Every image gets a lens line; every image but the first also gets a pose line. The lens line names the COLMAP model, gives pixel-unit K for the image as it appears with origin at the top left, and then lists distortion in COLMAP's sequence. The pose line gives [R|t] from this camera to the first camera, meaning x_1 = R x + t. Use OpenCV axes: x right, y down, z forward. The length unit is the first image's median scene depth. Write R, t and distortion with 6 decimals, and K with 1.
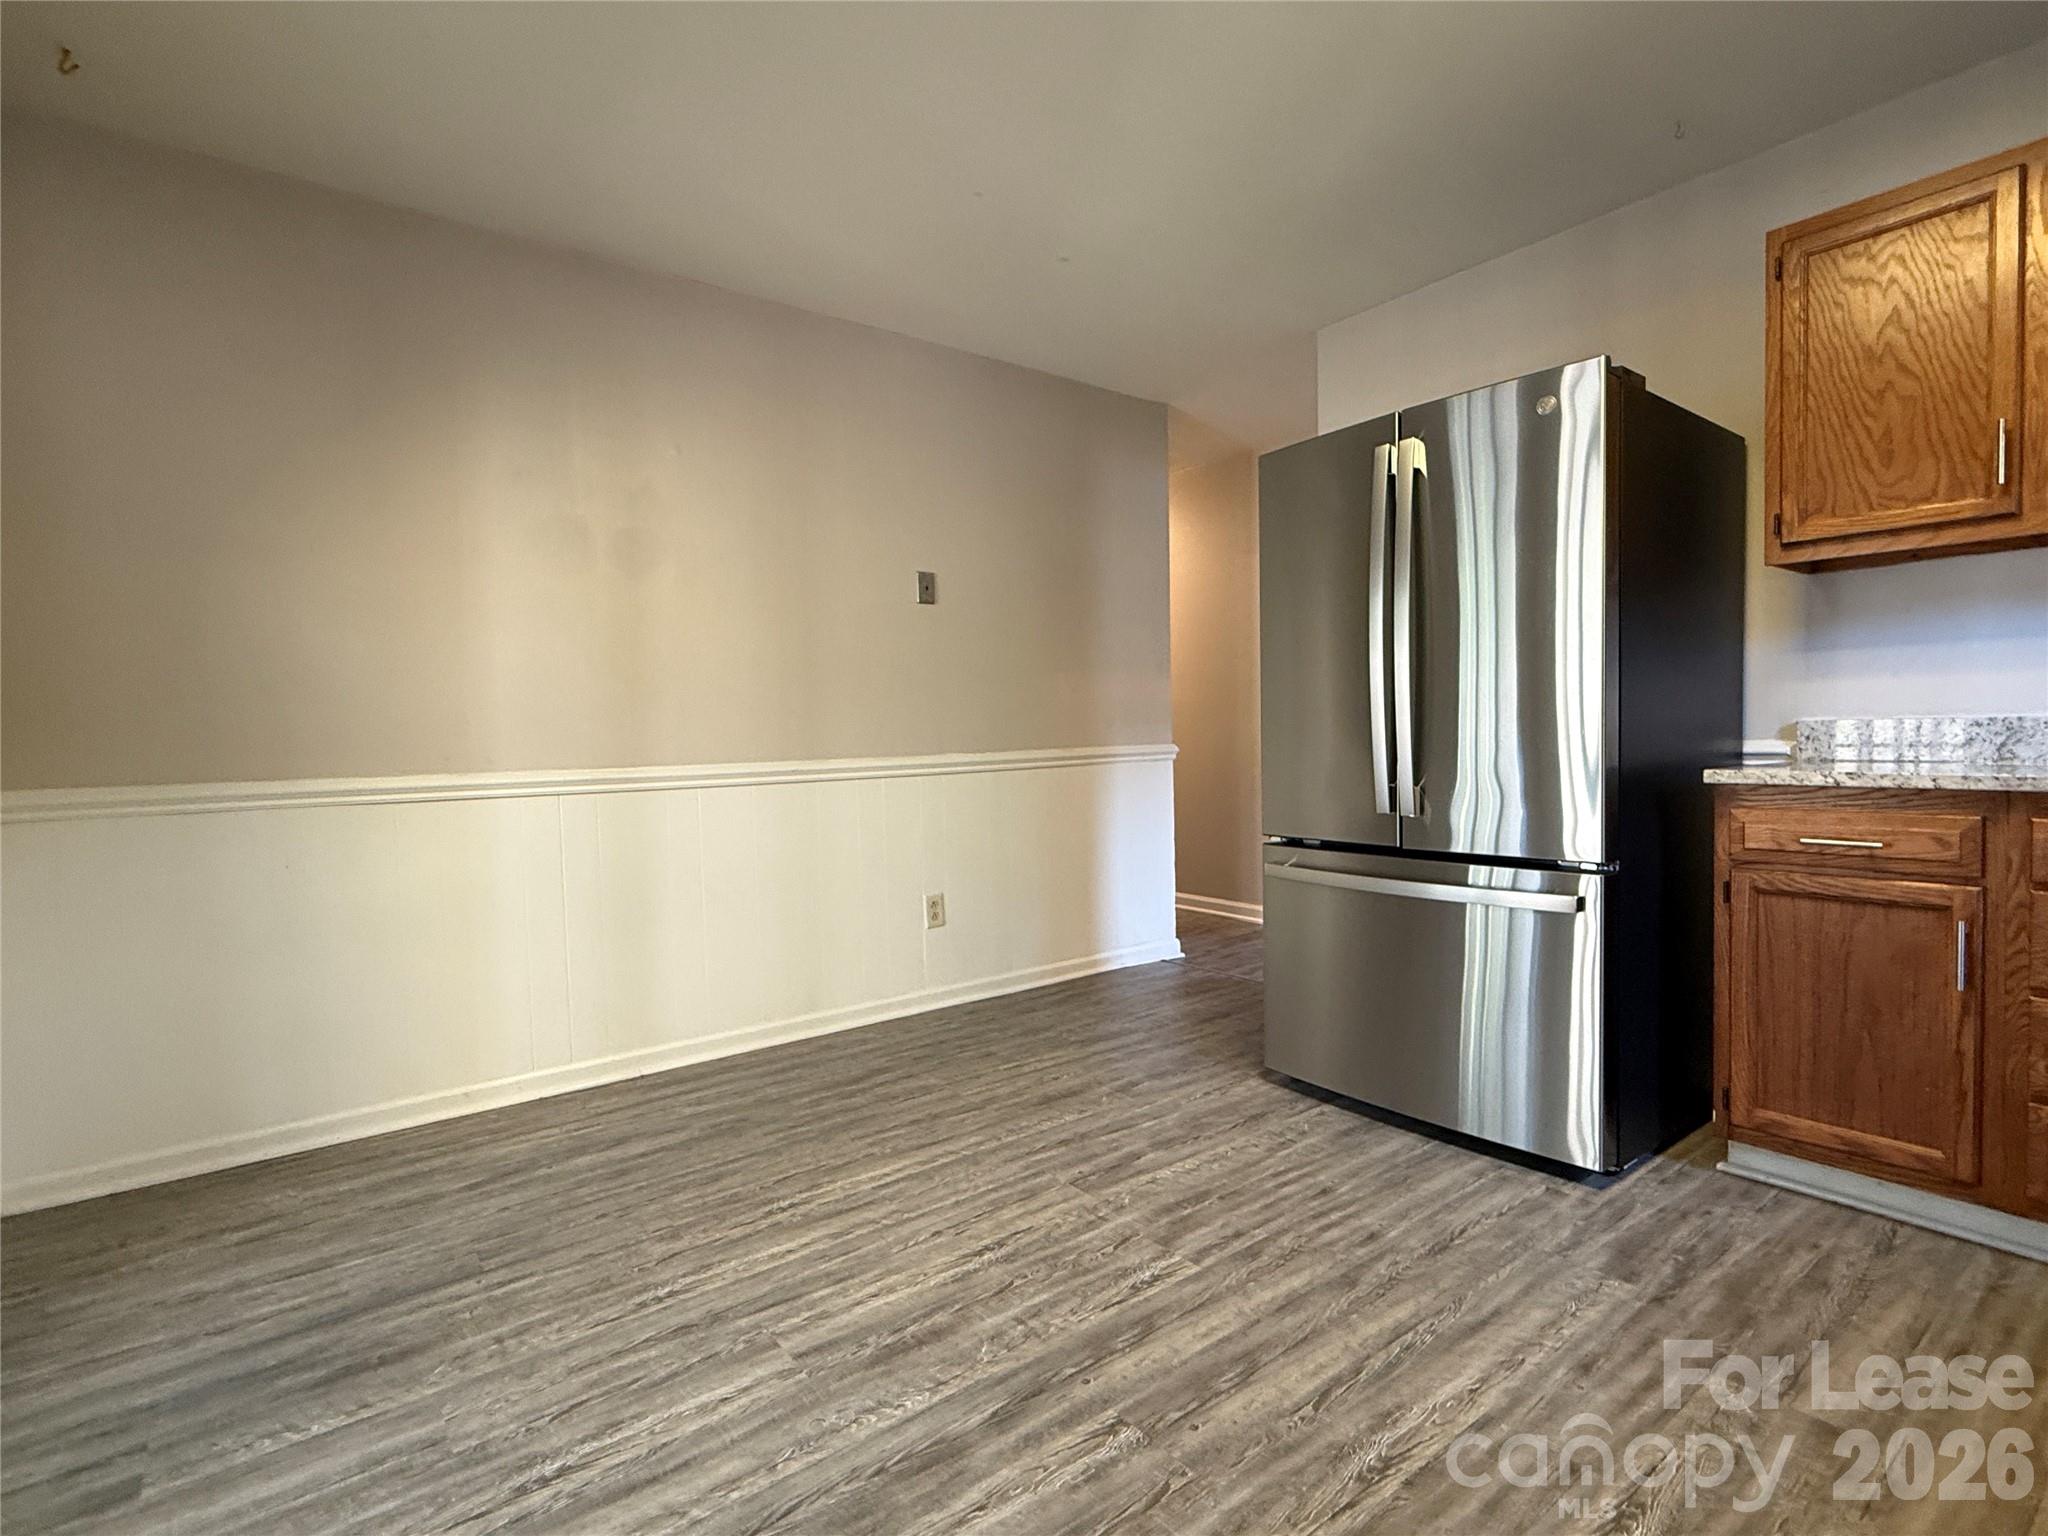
lens RADIAL K [[996.3, 0, 1026.4], [0, 996.3, 772.0], [0, 0, 1]] dist [0.003518, -0.000513]
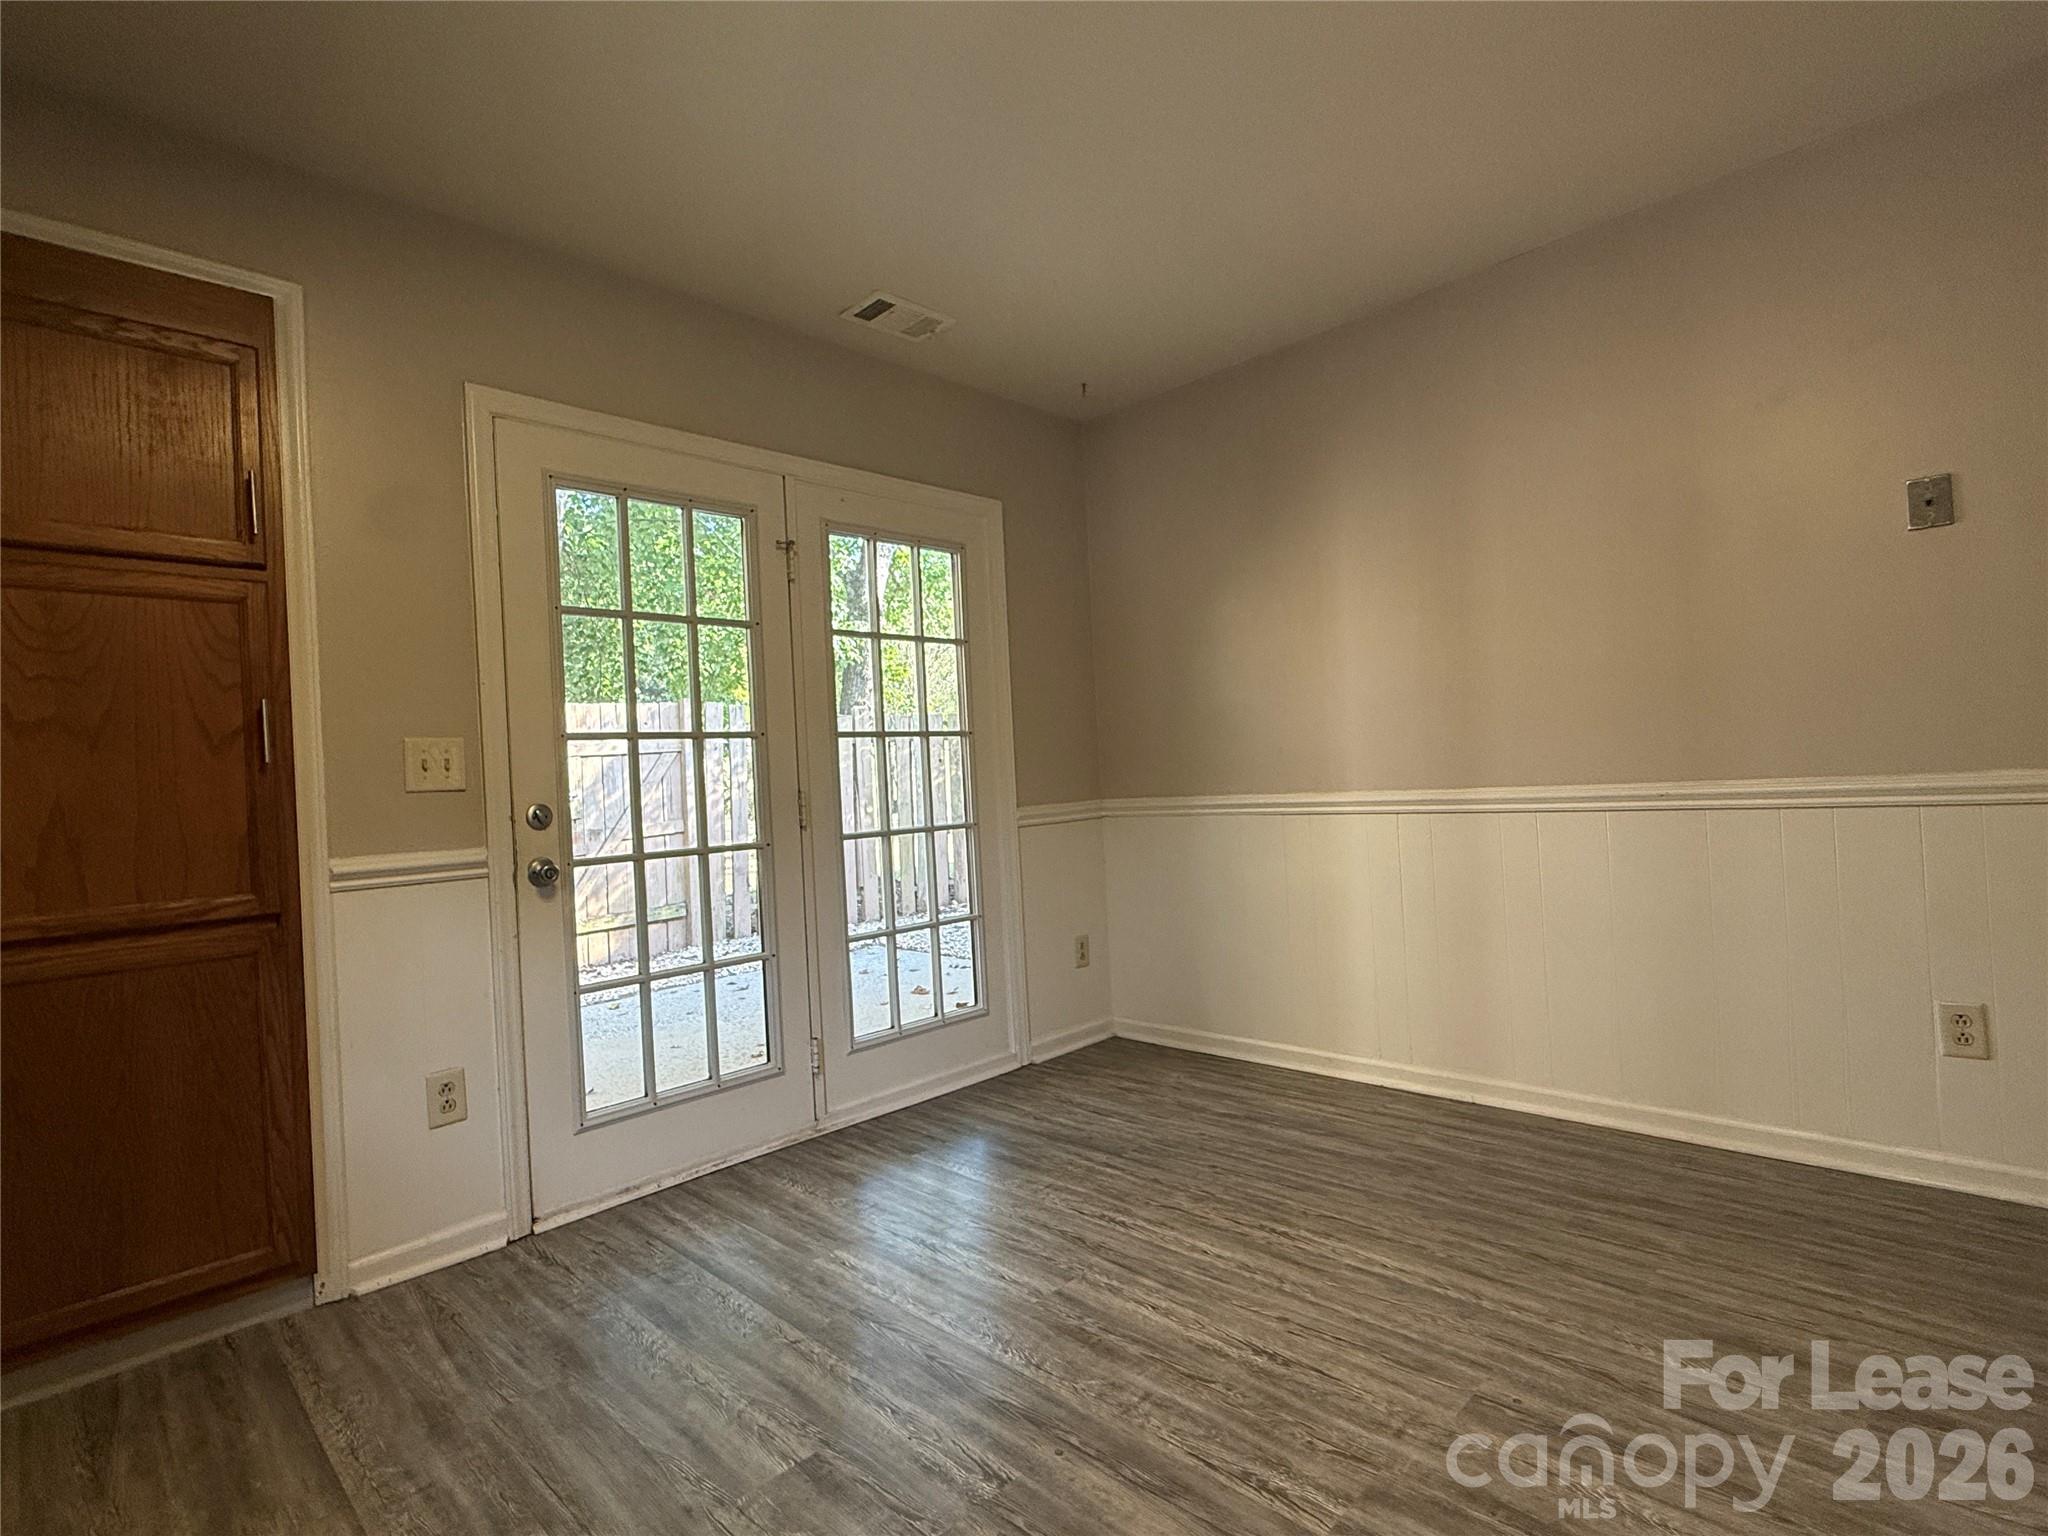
lens RADIAL K [[1002.2, 0, 1024.0], [0, 1002.2, 768.0], [0, 0, 1]] dist [0.001184, 0.000336]
pose [[0.134519, 0.005691, -0.990895, 0.767193], [0.010176, 0.999923, 0.007124, -0.052942], [0.990859, -0.011041, 0.134450, 0.624944]]
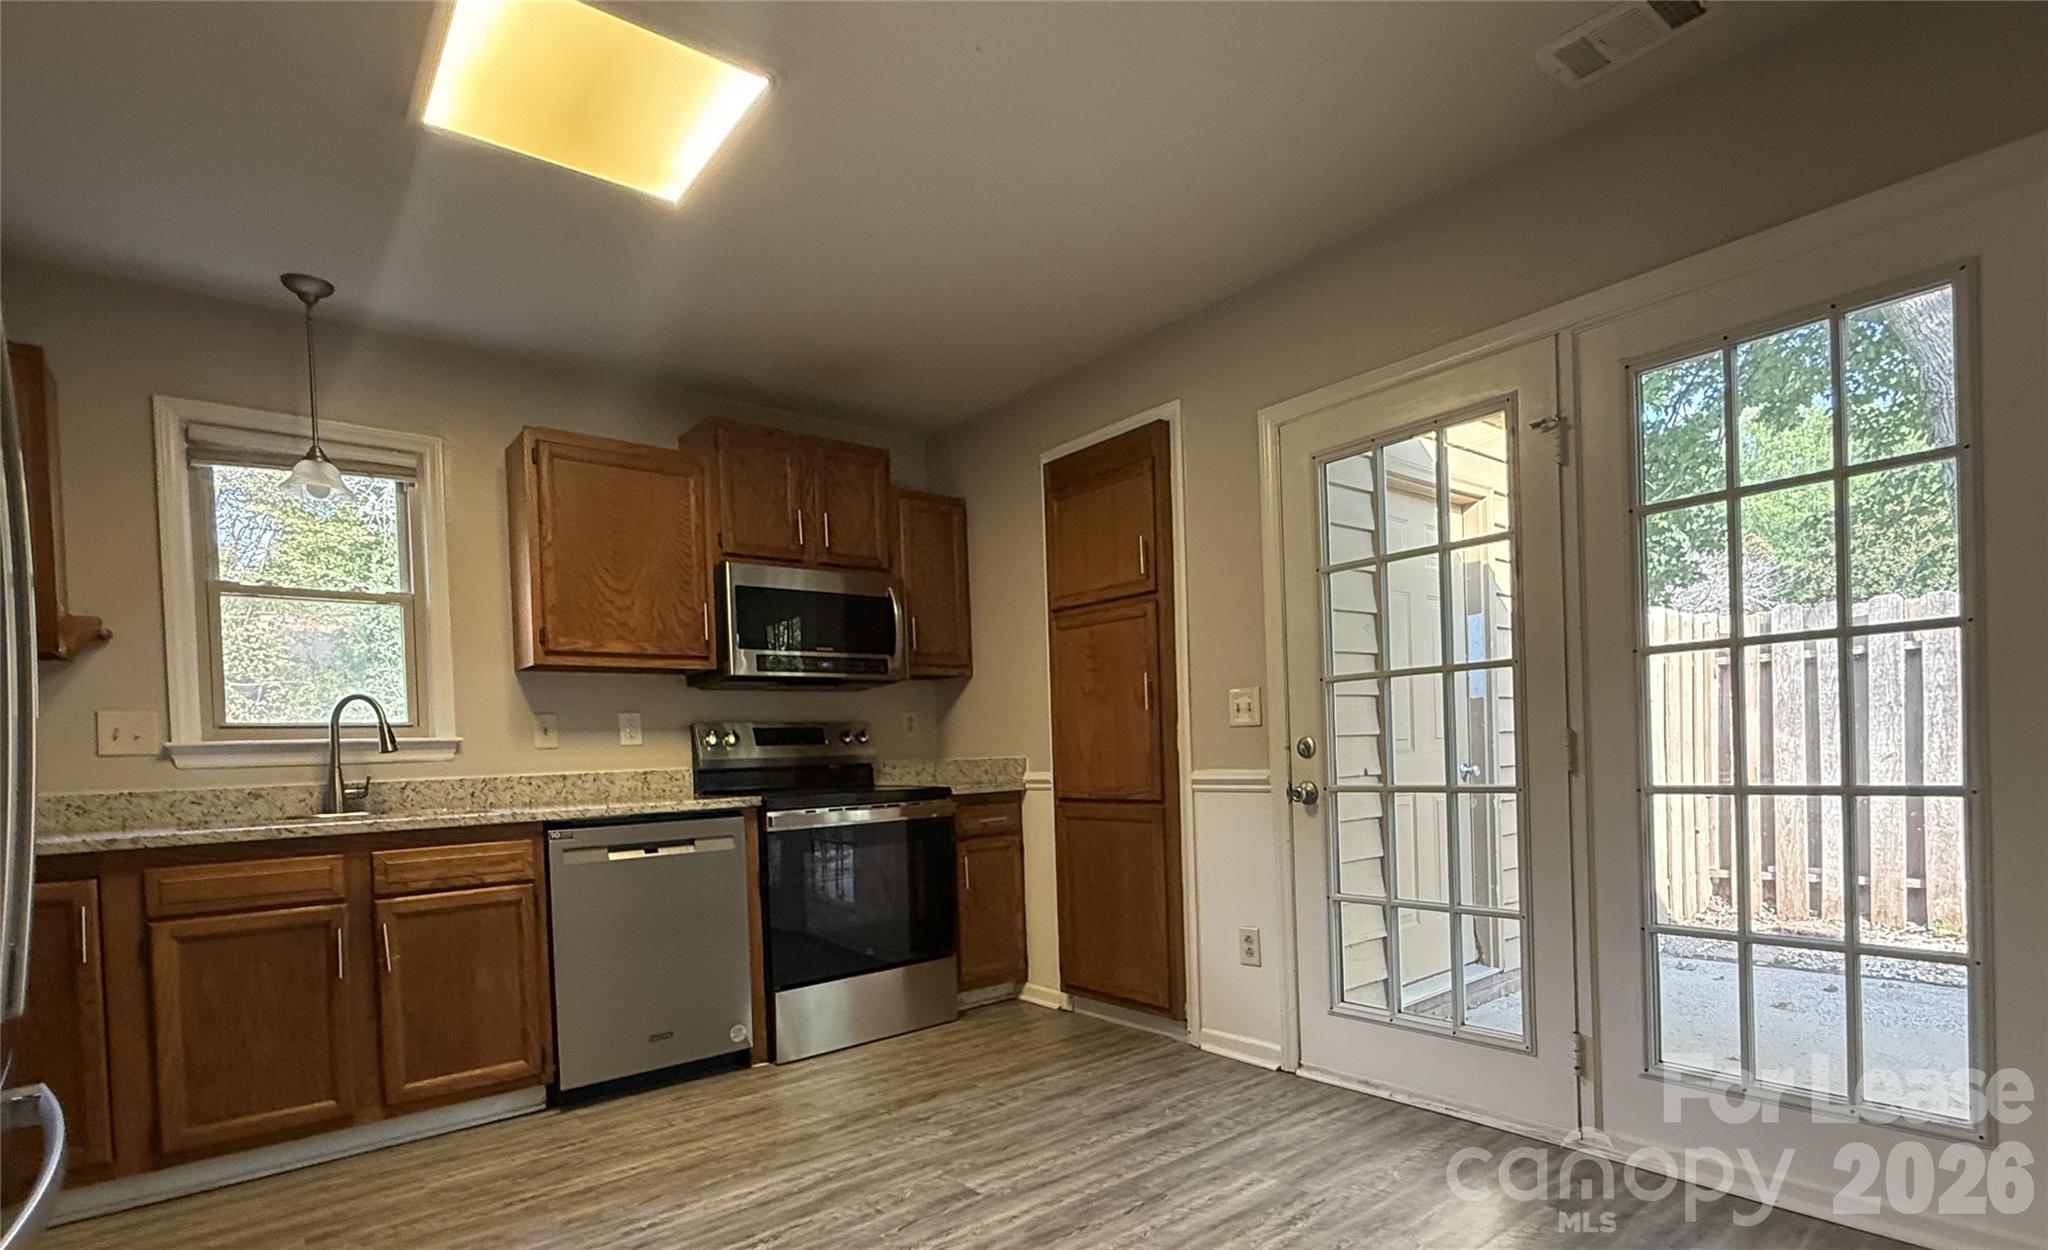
lens RADIAL K [[994.0, 0, 1013.5], [0, 994.0, 763.4], [0, 0, 1]] dist [0.002496, 0.000245]
pose [[-0.998101, 0.058860, -0.018184, -0.035914], [0.057888, 0.997071, 0.049985, -0.066265], [0.021073, 0.048838, -0.998584, 1.643364]]
